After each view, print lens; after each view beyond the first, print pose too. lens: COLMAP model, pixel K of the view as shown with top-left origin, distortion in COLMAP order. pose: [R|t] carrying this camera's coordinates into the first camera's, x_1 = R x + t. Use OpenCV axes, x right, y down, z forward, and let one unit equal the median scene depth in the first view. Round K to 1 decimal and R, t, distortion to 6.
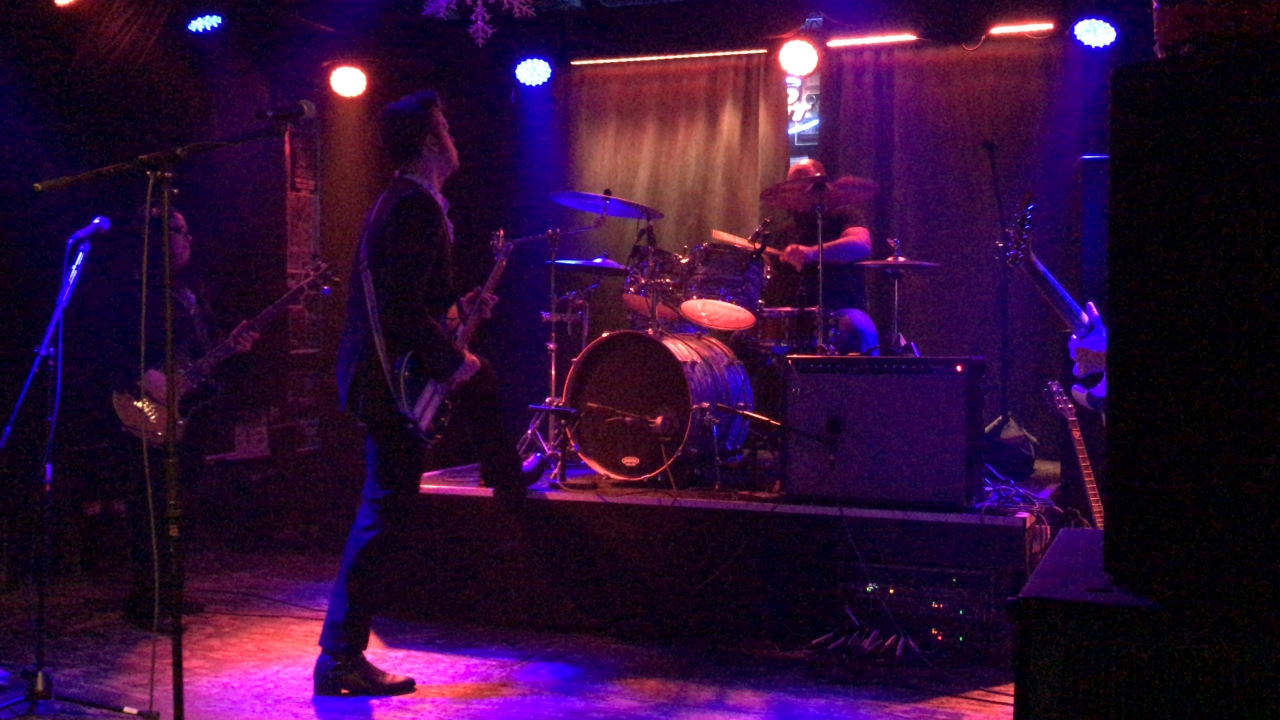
lens RADIAL K [[1453.5, 0, 549.6], [0, 1453.5, 326.4], [0, 0, 1]] dist [0.006198, -0.009353]
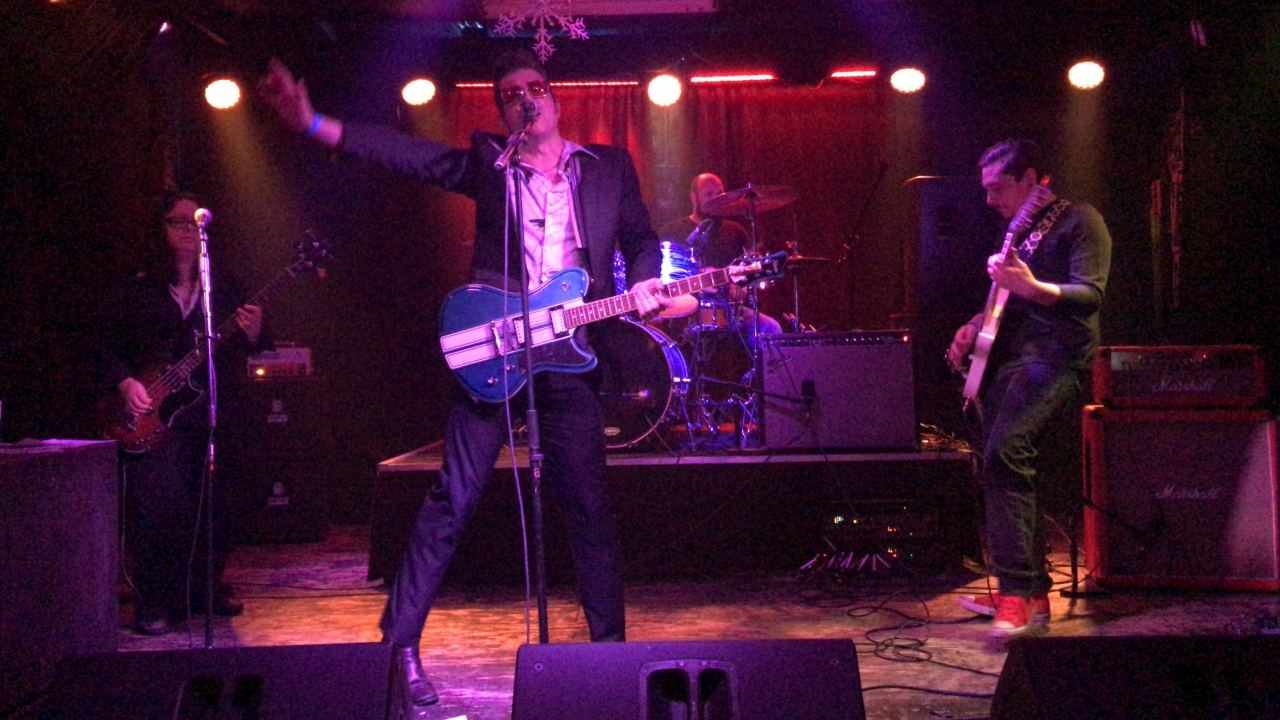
lens RADIAL K [[1348.5, 0, 642.0], [0, 1348.5, 317.0], [0, 0, 1]] dist [0.005309, -0.021622]
pose [[0.928928, -0.015997, 0.369915, -0.284239], [0.024887, 0.999505, -0.019271, 0.021268], [-0.369424, 0.027107, 0.928866, 0.000310]]
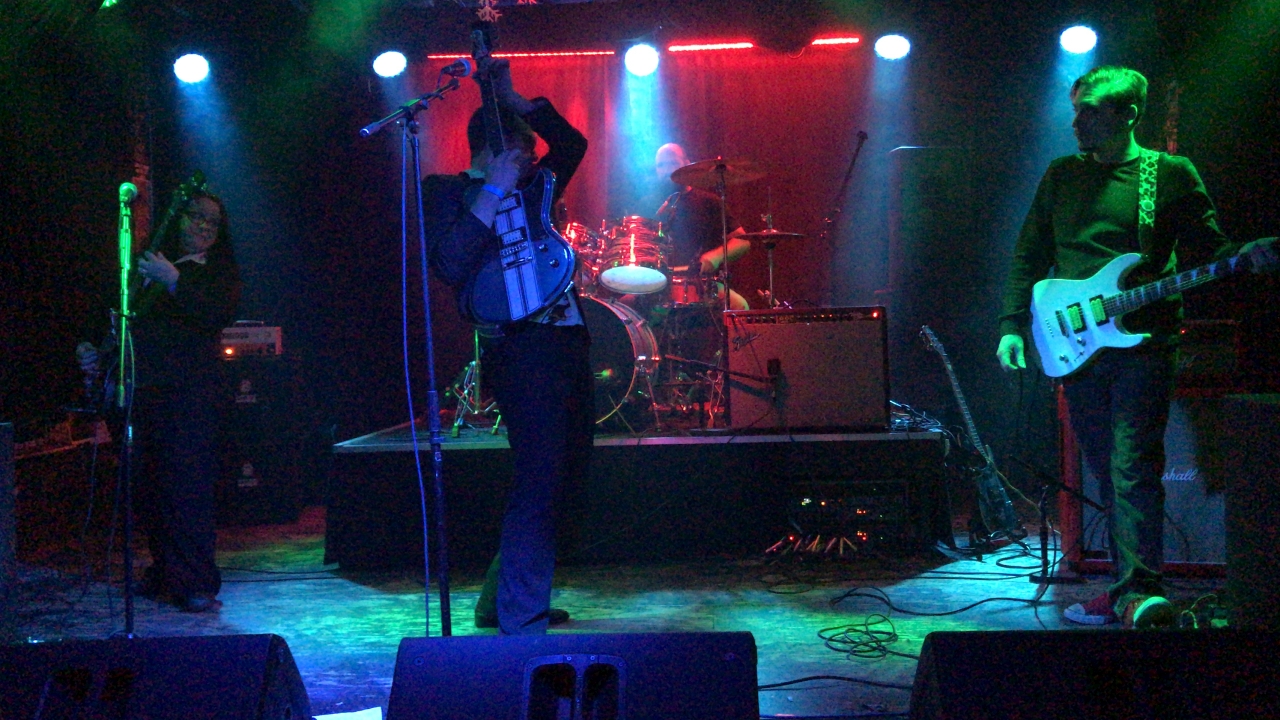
lens RADIAL K [[1351.9, 0, 632.2], [0, 1351.9, 335.4], [0, 0, 1]] dist [0.004707, -0.002791]
pose [[0.938595, -0.030589, 0.343662, -0.233250], [0.029060, 0.999532, 0.009601, 0.023234], [-0.343795, 0.000975, 0.939044, 0.009225]]
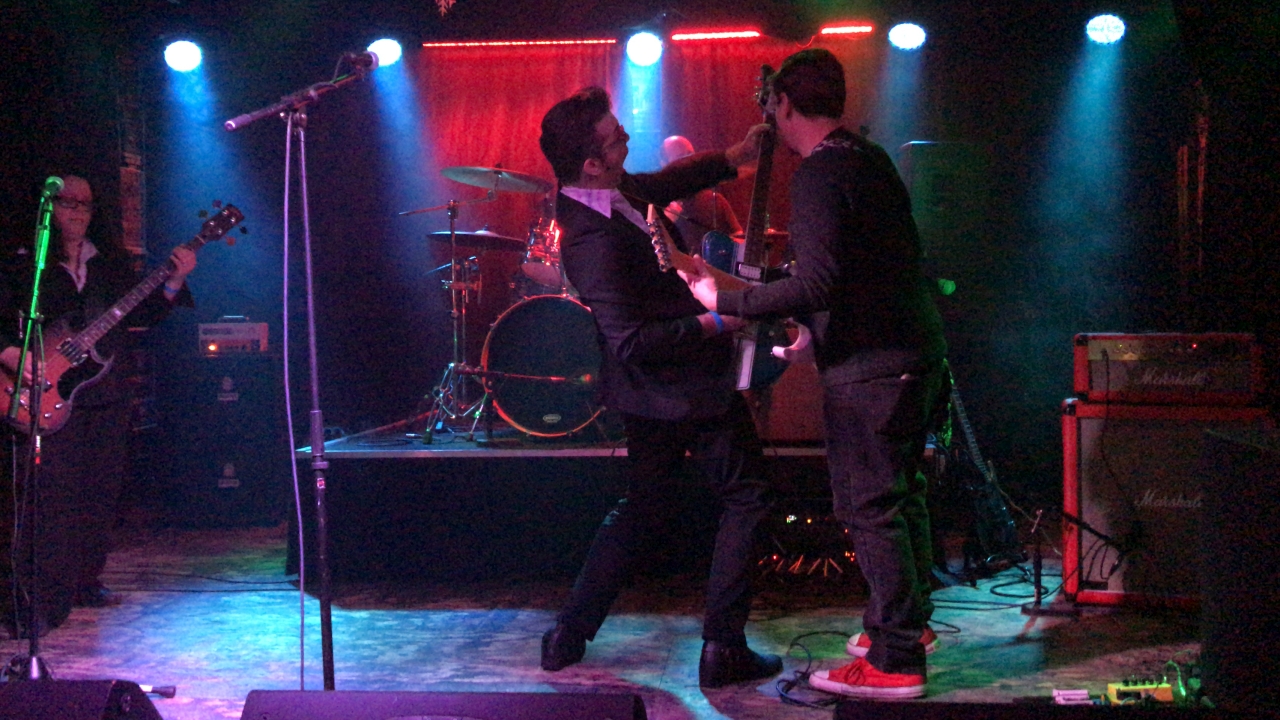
lens RADIAL K [[1351.9, 0, 632.2], [0, 1351.9, 335.4], [0, 0, 1]] dist [0.004707, -0.002791]
pose [[0.952829, -0.020429, 0.302819, -0.168267], [0.016333, 0.999738, 0.016054, 0.015612], [-0.303068, -0.010351, 0.952913, 0.038081]]
